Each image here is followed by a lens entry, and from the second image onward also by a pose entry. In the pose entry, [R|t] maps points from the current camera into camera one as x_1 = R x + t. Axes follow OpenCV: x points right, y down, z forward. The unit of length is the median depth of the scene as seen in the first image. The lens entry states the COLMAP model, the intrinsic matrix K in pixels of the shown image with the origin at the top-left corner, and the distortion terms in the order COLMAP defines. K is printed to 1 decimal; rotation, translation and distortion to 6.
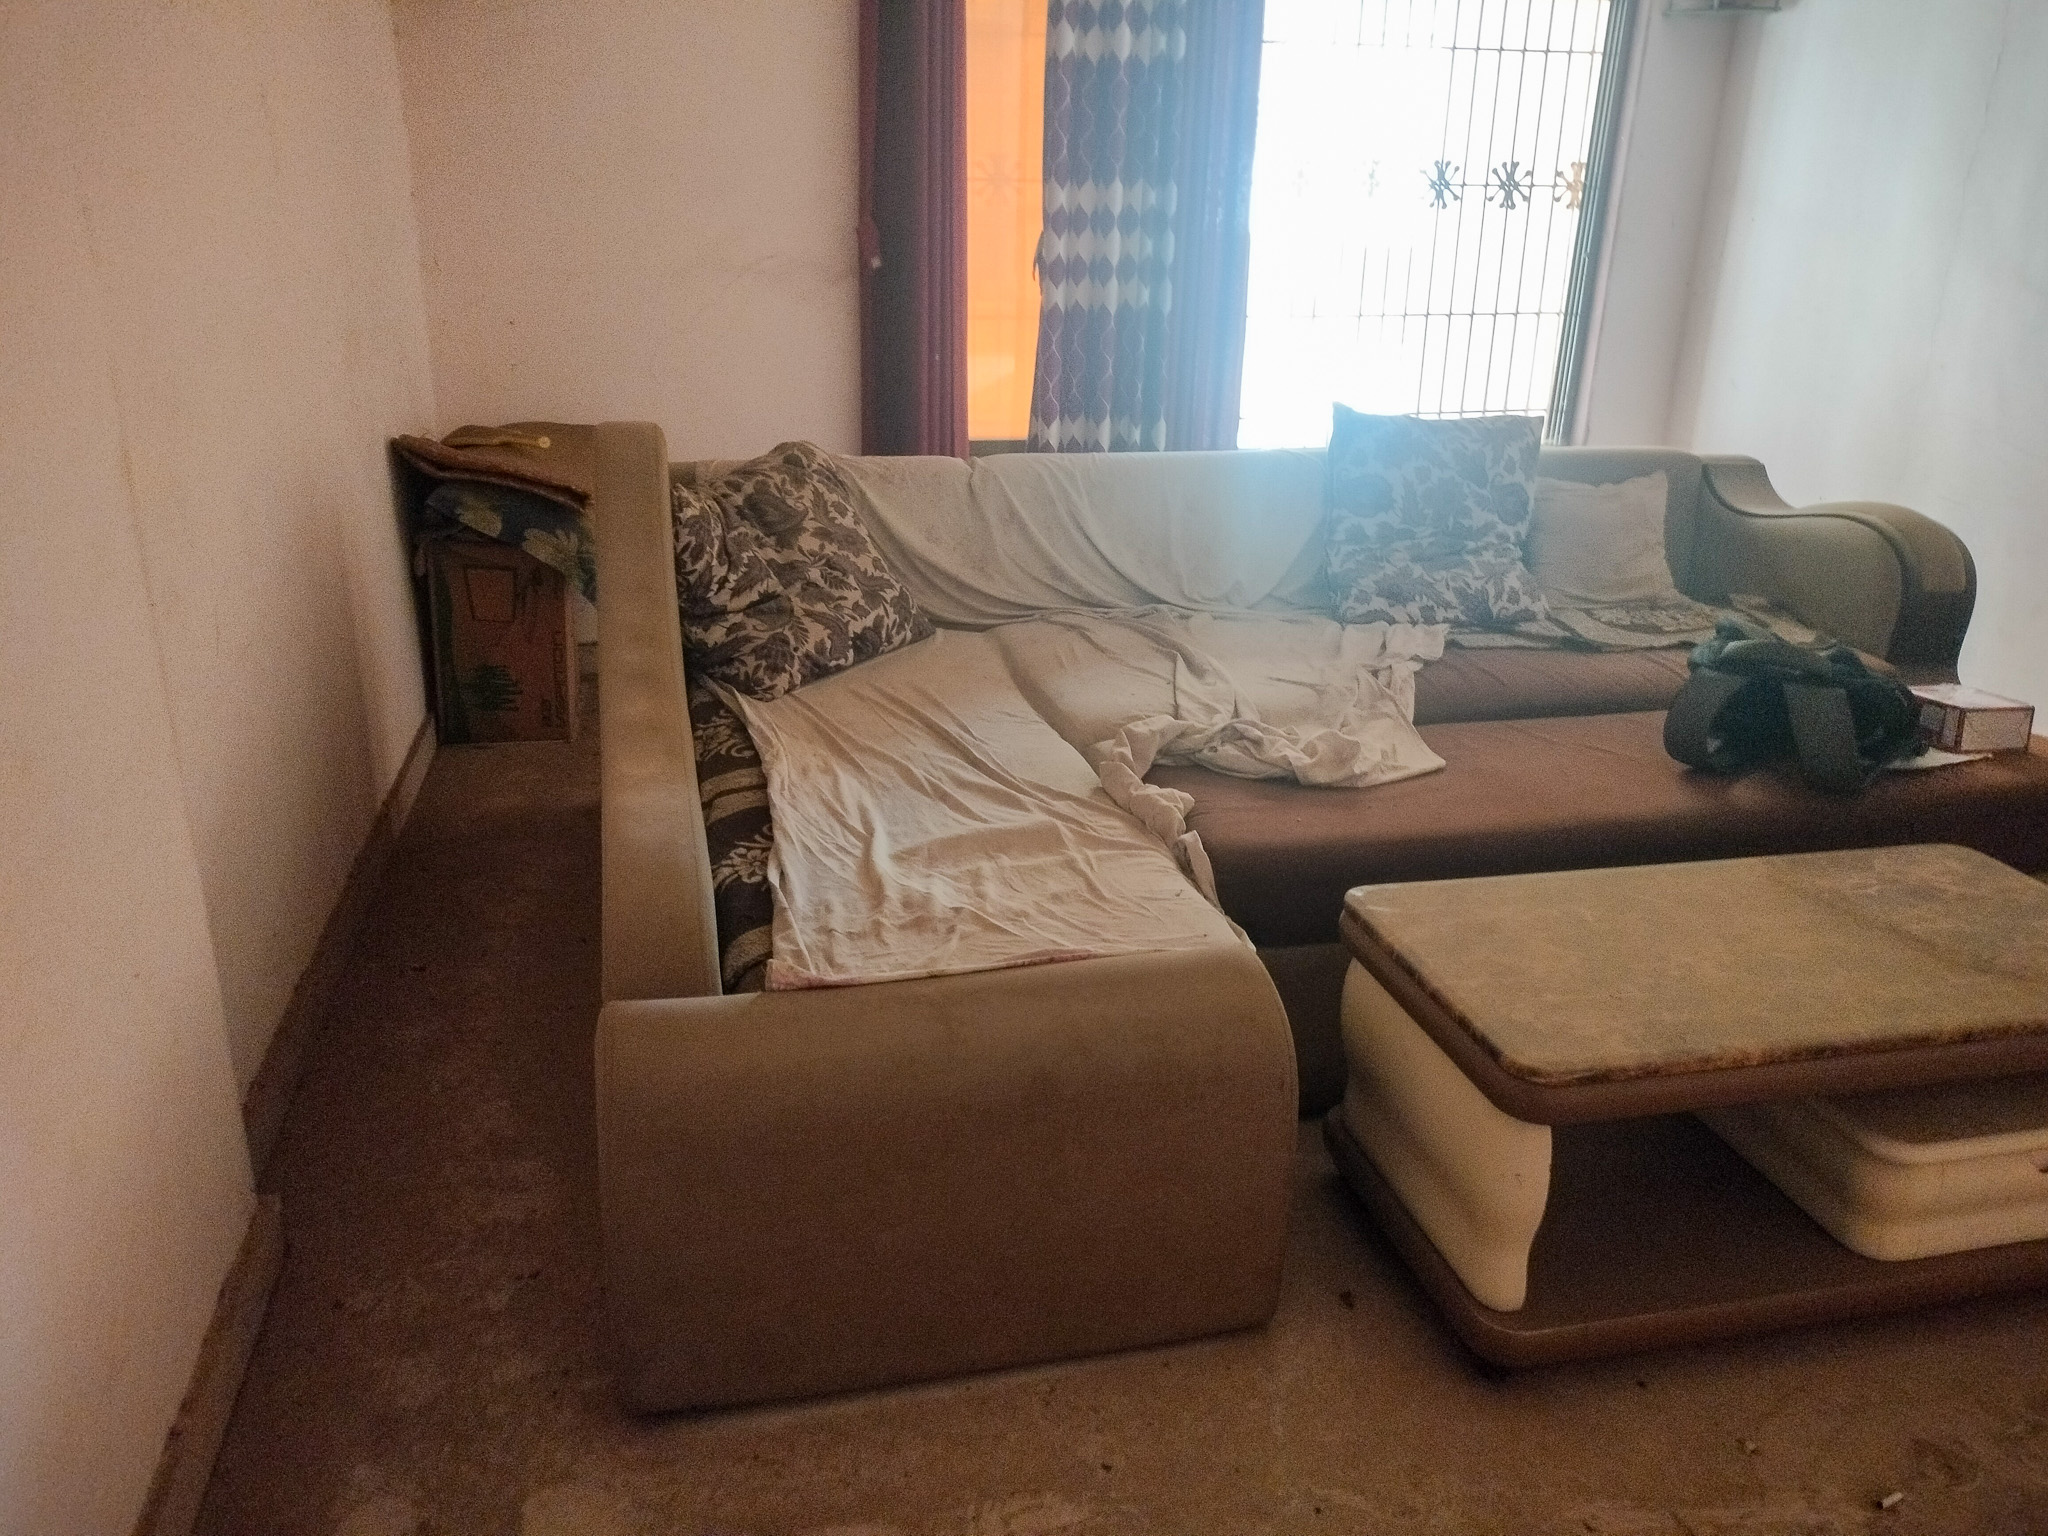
lens RADIAL K [[1544.0, 0, 1059.0], [0, 1544.0, 763.0], [0, 0, 1]] dist [0.089921, -0.154600]
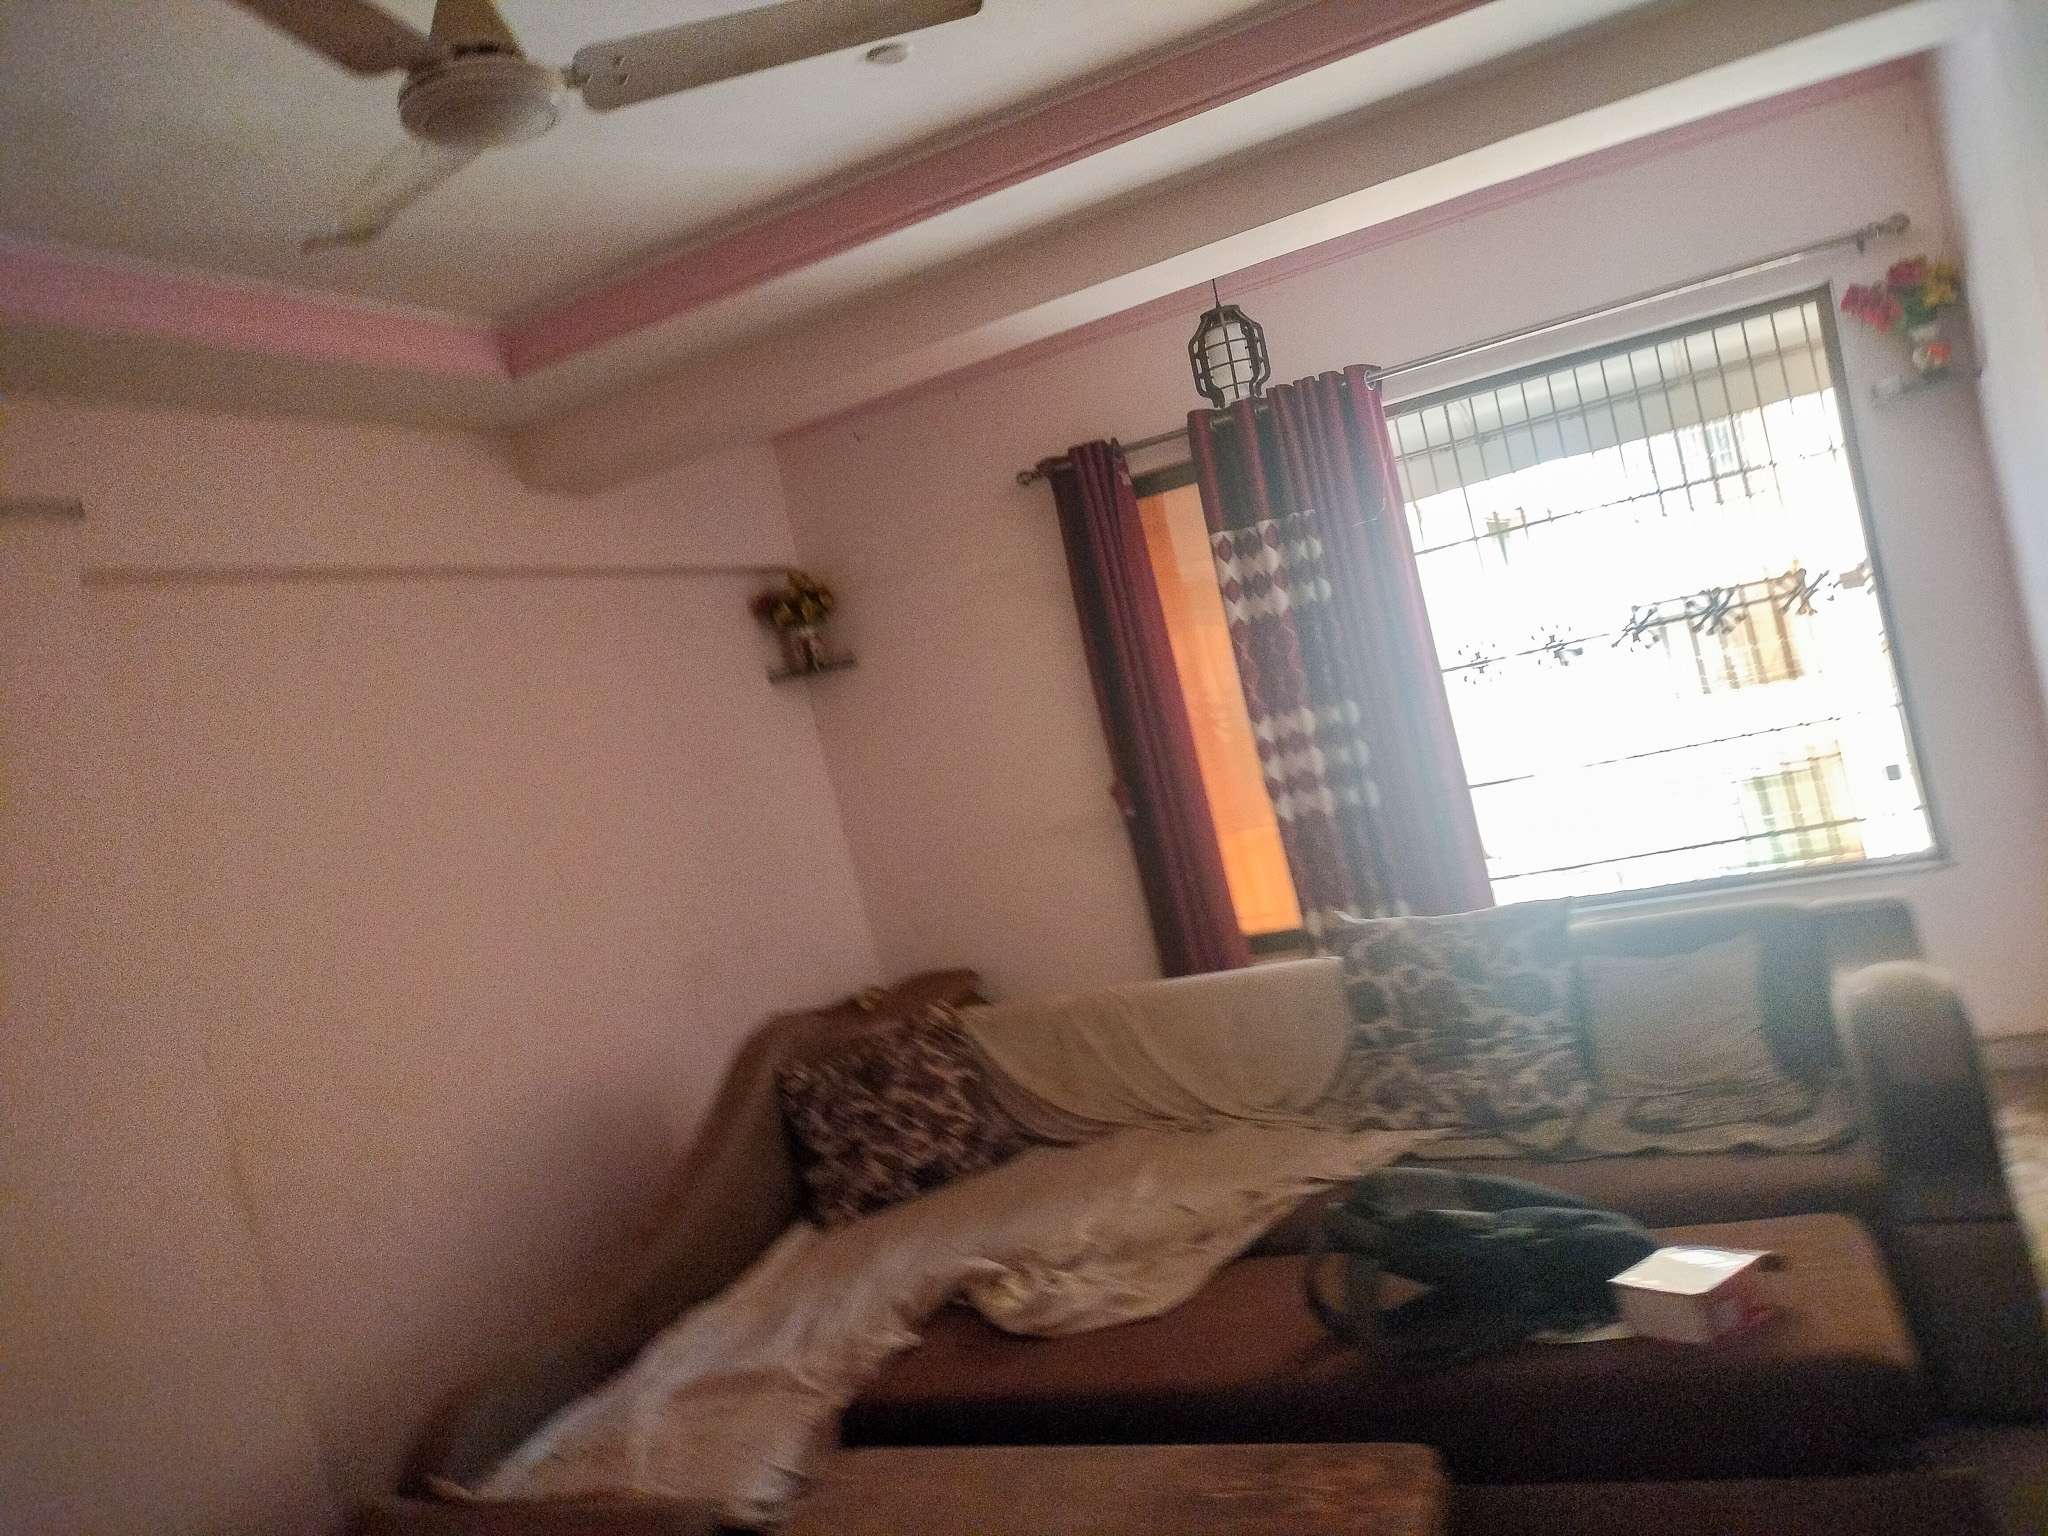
lens RADIAL K [[1535.9, 0, 1105.9], [0, 1535.9, 760.7], [0, 0, 1]] dist [0.005501, -0.001006]
pose [[0.794175, -0.175674, -0.581742, 0.729836], [0.029161, 0.967217, -0.252270, -0.081002], [0.606988, 0.183382, 0.773263, 0.088735]]
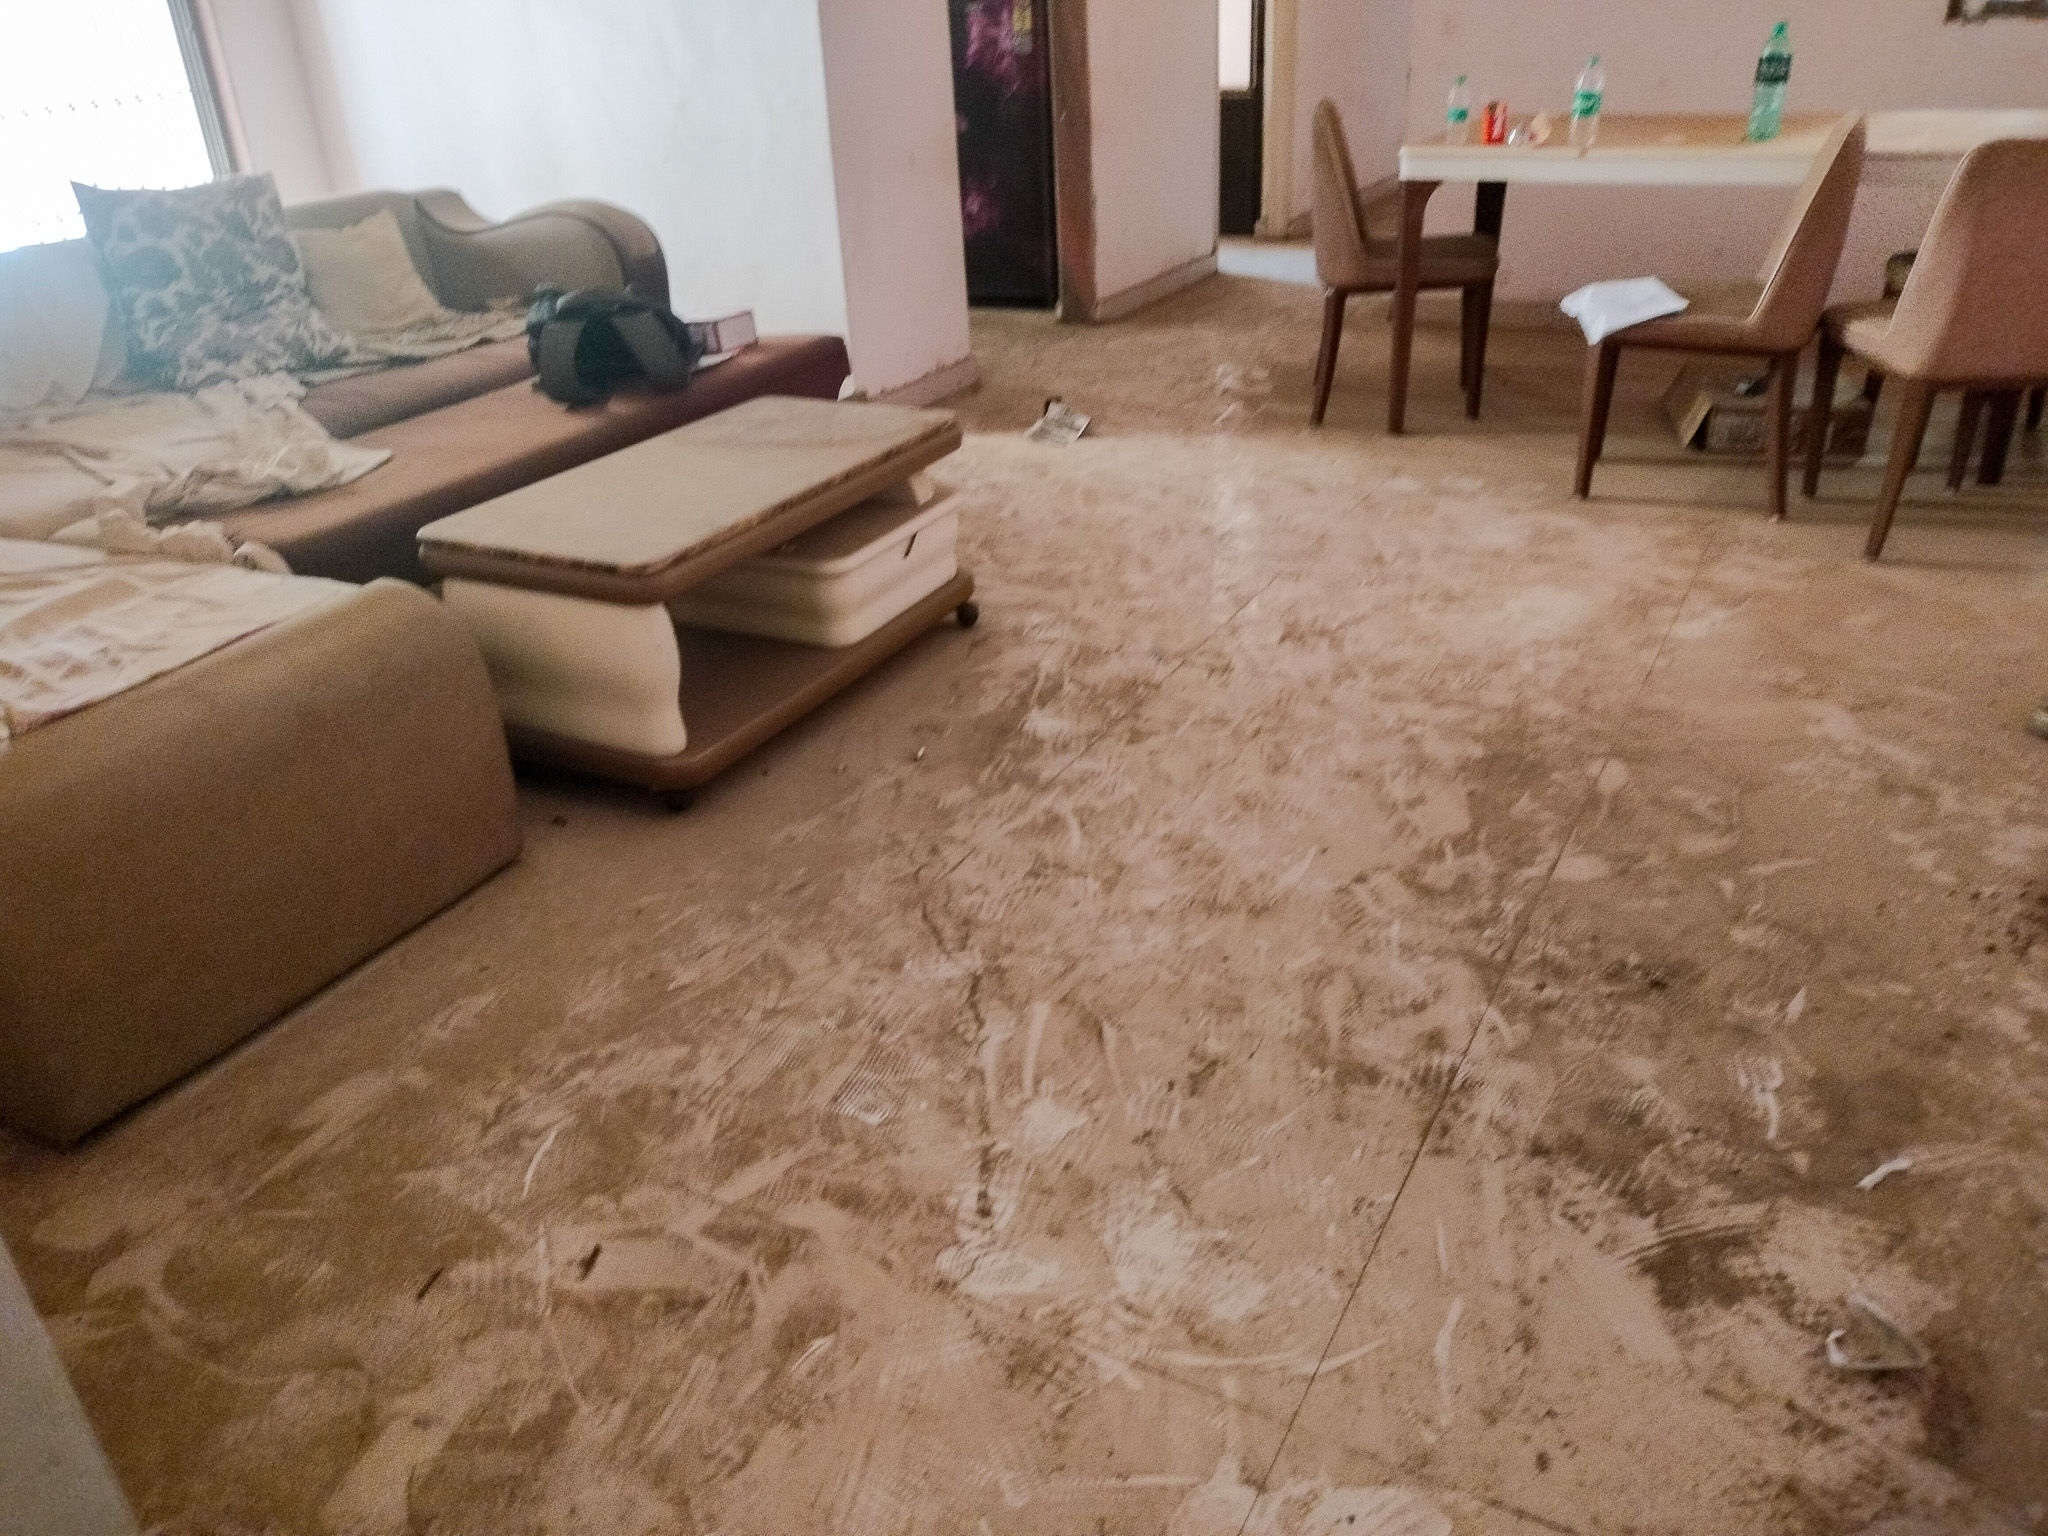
lens RADIAL K [[1558.7, 0, 1024.0], [0, 1558.7, 768.0], [0, 0, 1]] dist [0.090715, -0.169468]
pose [[0.647753, -0.392996, 0.652664, -0.252927], [0.321687, 0.917656, 0.233293, 0.077654], [-0.690604, 0.058838, 0.720836, -0.133342]]
